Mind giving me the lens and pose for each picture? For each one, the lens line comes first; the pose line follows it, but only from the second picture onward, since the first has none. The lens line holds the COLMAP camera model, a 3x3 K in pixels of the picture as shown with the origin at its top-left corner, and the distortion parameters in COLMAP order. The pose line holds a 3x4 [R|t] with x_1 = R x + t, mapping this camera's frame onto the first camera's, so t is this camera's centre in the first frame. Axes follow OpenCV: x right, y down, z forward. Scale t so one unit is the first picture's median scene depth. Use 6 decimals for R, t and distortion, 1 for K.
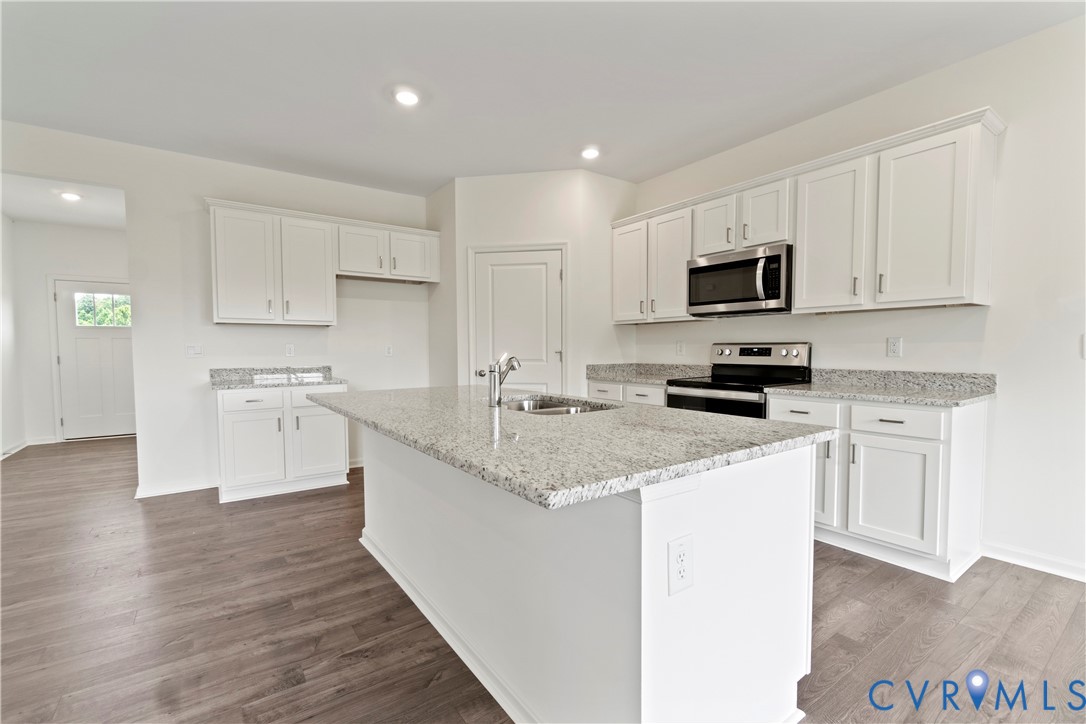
lens RADIAL K [[475.6, 0, 536.7], [0, 475.6, 373.9], [0, 0, 1]] dist [-0.002951, 0.000108]
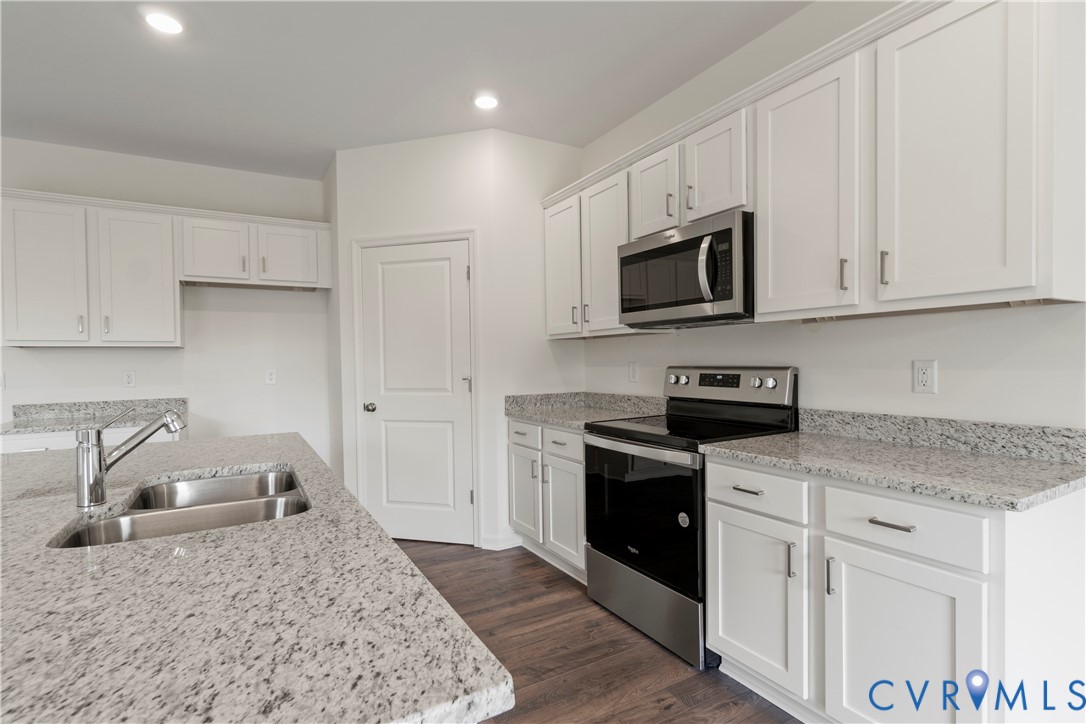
lens RADIAL K [[523.6, 0, 535.5], [0, 523.6, 374.4], [0, 0, 1]] dist [-0.000296, 0.000128]
pose [[0.995023, -0.008349, -0.099294, 0.284712], [0.005633, 0.999603, -0.027604, -0.036652], [0.099485, 0.026907, 0.994675, 0.259662]]
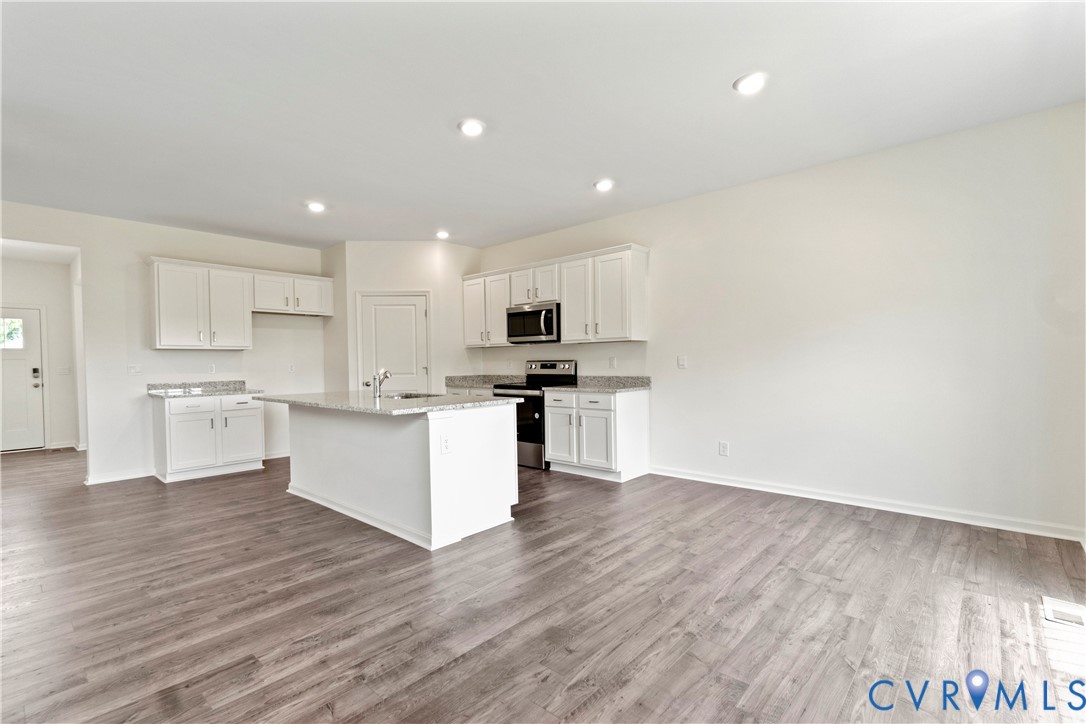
lens RADIAL K [[494.7, 0, 535.9], [0, 494.7, 373.5], [0, 0, 1]] dist [0.001242, 0.000301]
pose [[0.976365, -0.014280, 0.215658, 0.062480], [0.021114, 0.999344, -0.029420, 0.026621], [-0.215096, 0.033278, 0.976026, -0.619009]]
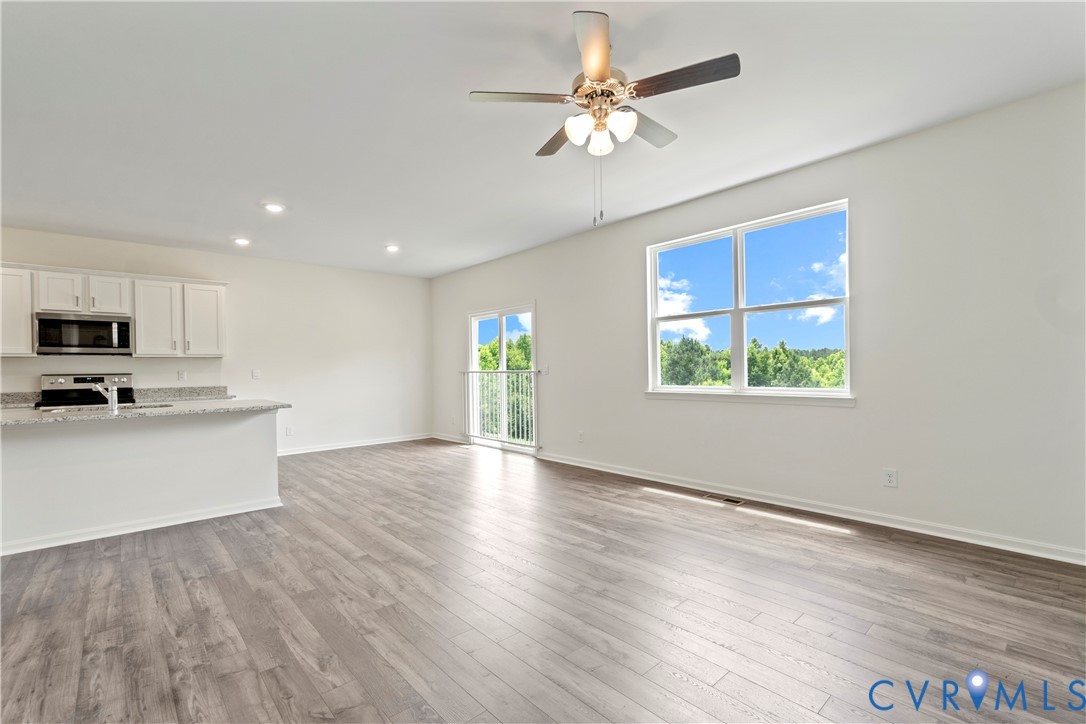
lens RADIAL K [[479.3, 0, 527.5], [0, 479.3, 367.8], [0, 0, 1]] dist [0.001670, 0.000484]
pose [[-0.096259, 0.008282, 0.995322, -1.188543], [0.069241, 0.997599, -0.001604, 0.012966], [-0.992945, 0.068763, -0.096602, -0.220873]]
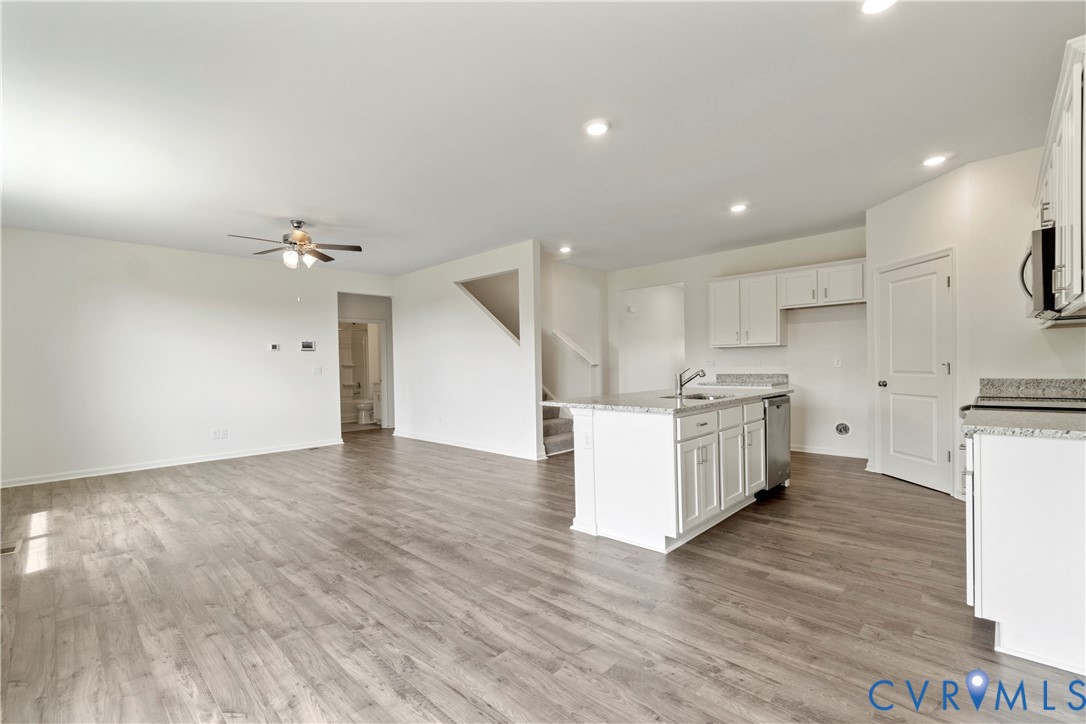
lens RADIAL K [[475.6, 0, 536.7], [0, 475.6, 373.9], [0, 0, 1]] dist [-0.002951, 0.000108]
pose [[0.187902, 0.020360, -0.981977, 1.006974], [-0.033193, 0.999346, 0.014369, -0.016112], [0.981627, 0.029894, 0.188455, 0.033098]]
